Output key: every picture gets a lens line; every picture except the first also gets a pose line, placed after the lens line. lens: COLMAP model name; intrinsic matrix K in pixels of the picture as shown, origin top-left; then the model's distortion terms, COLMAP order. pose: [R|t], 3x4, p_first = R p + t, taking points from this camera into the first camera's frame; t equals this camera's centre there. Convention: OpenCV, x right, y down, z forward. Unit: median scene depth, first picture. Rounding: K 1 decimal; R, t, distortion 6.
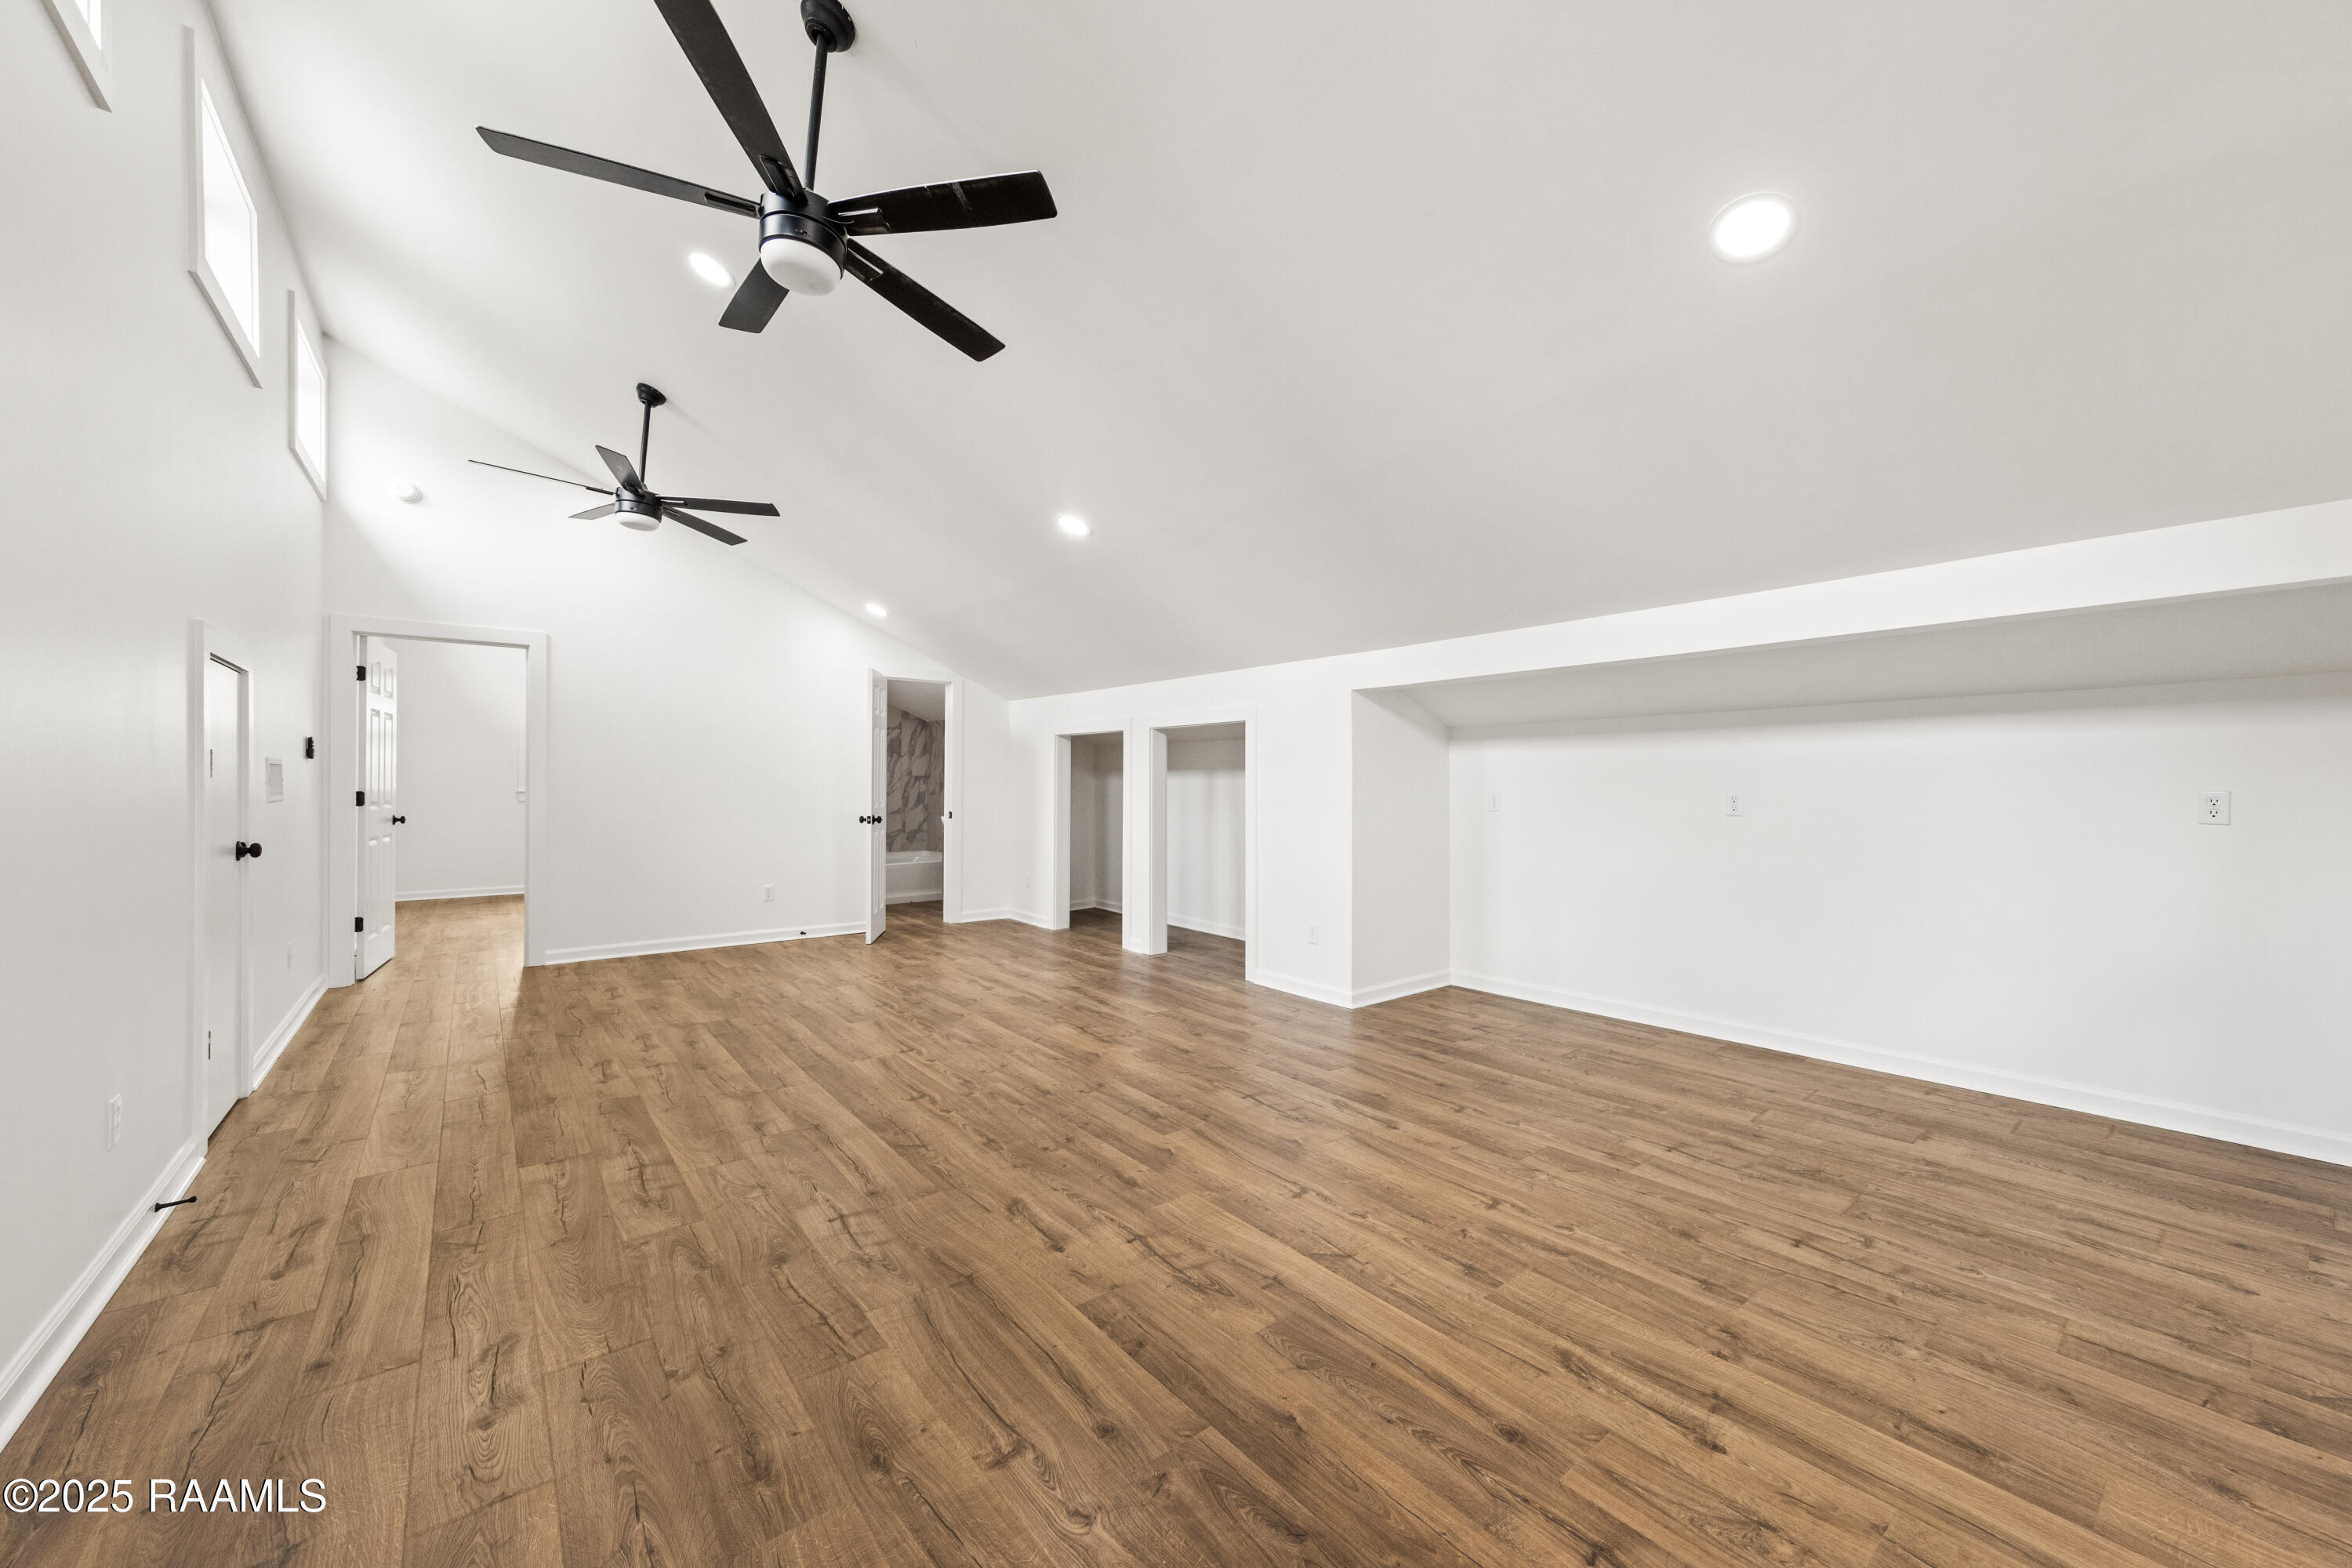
lens RADIAL K [[869.5, 0, 1178.1], [0, 869.5, 805.5], [0, 0, 1]] dist [0.001934, -0.000003]
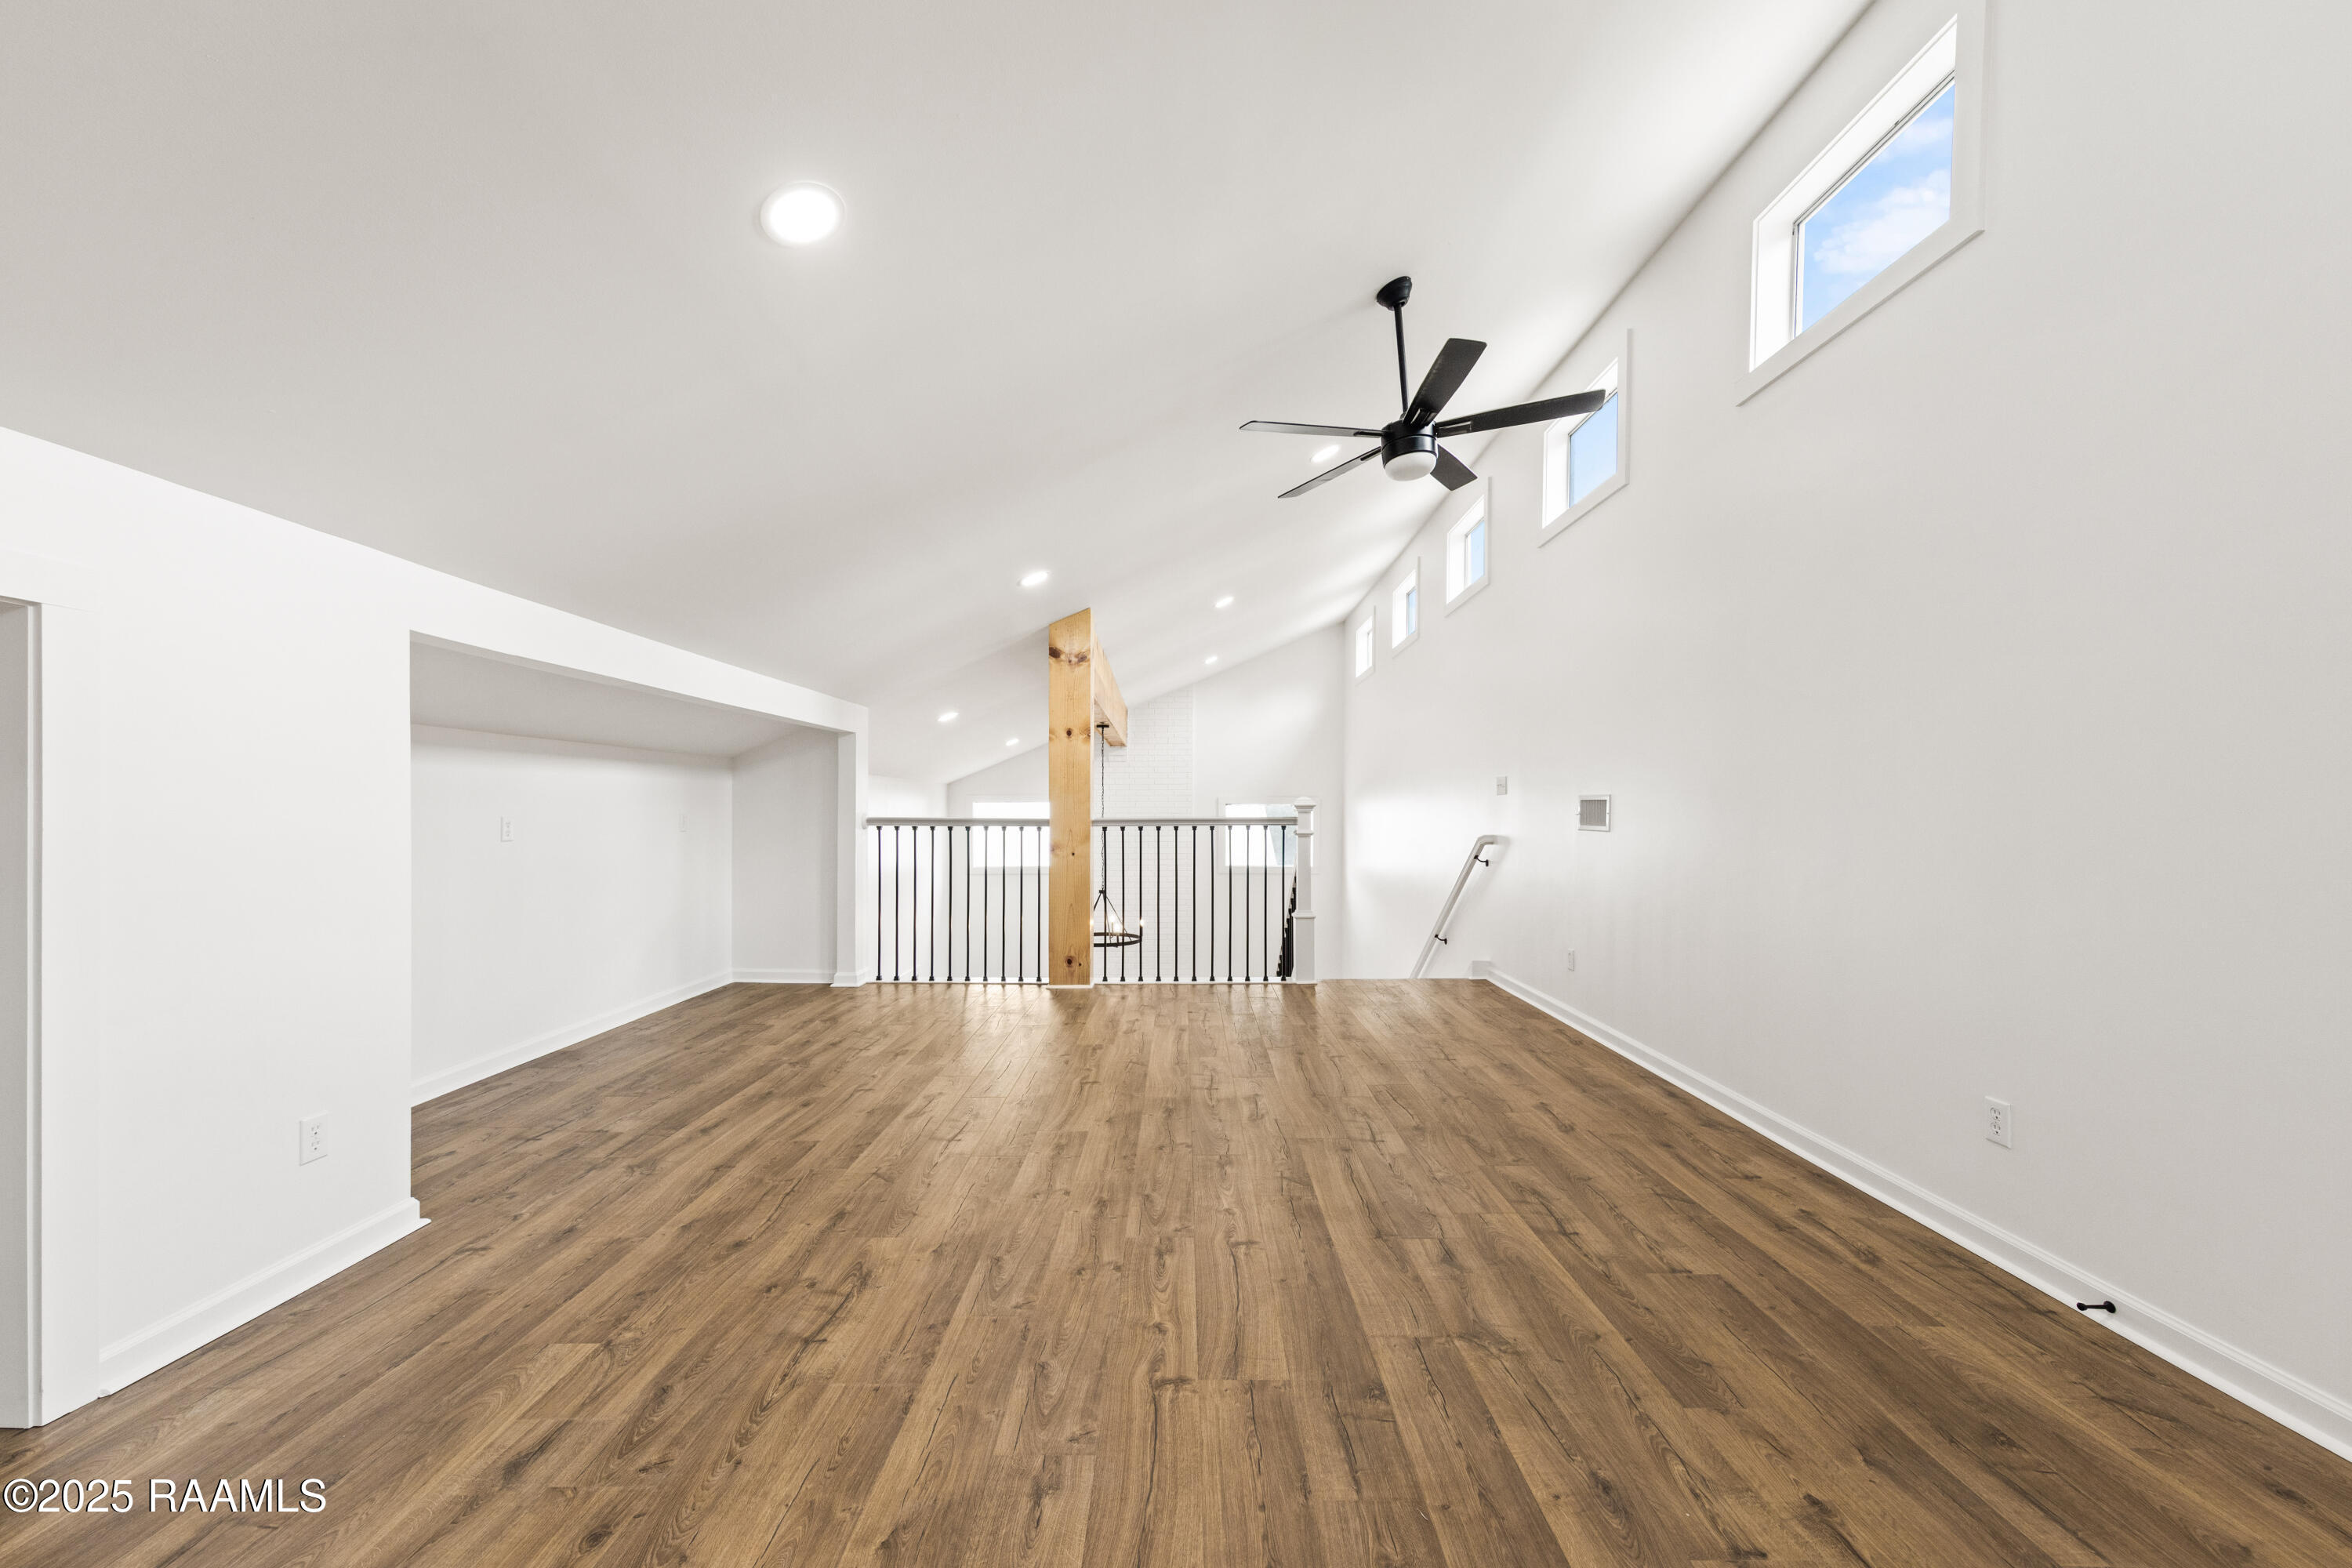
lens RADIAL K [[869.5, 0, 1178.1], [0, 869.5, 805.5], [0, 0, 1]] dist [0.001934, -0.000003]
pose [[-0.773316, 0.001761, 0.634019, -0.770178], [0.012116, 0.999855, 0.012000, -0.040551], [-0.633905, 0.016962, -0.773225, 1.705918]]
